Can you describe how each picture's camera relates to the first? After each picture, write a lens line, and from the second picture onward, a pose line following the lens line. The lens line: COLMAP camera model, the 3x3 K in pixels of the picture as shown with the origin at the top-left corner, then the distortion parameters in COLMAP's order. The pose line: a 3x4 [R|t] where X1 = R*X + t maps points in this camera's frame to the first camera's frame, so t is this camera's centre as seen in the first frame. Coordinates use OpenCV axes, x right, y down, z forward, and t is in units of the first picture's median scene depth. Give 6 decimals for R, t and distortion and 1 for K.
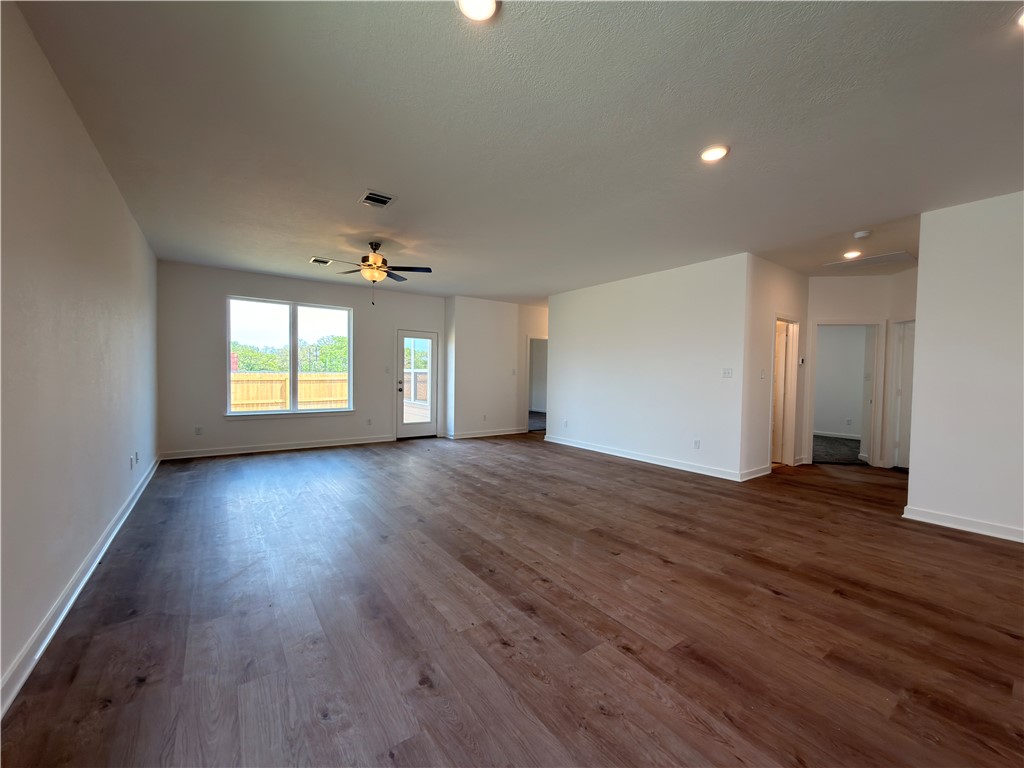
lens RADIAL K [[407.7, 0, 514.4], [0, 407.7, 387.1], [0, 0, 1]] dist [-0.000707, -0.000131]
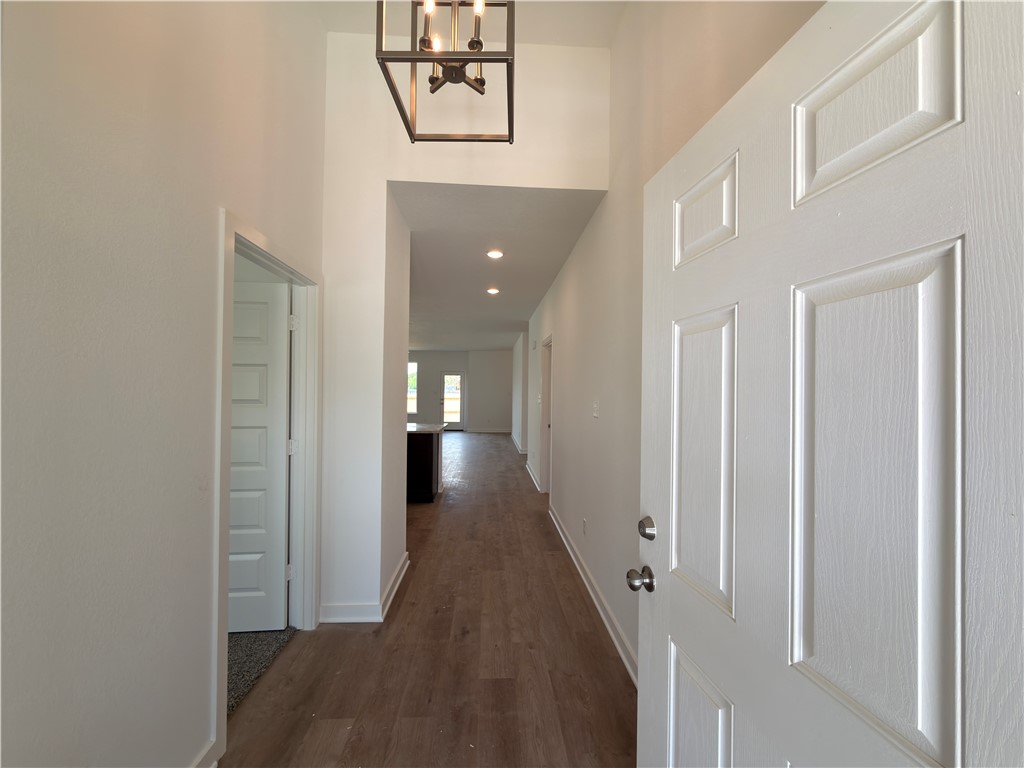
lens RADIAL K [[407.7, 0, 514.4], [0, 407.7, 387.1], [0, 0, 1]] dist [-0.000707, -0.000131]
pose [[0.850421, -0.009056, -0.526025, 0.959952], [-0.017107, 0.998847, -0.044853, 0.009241], [0.525825, 0.047143, 0.849286, -0.399034]]
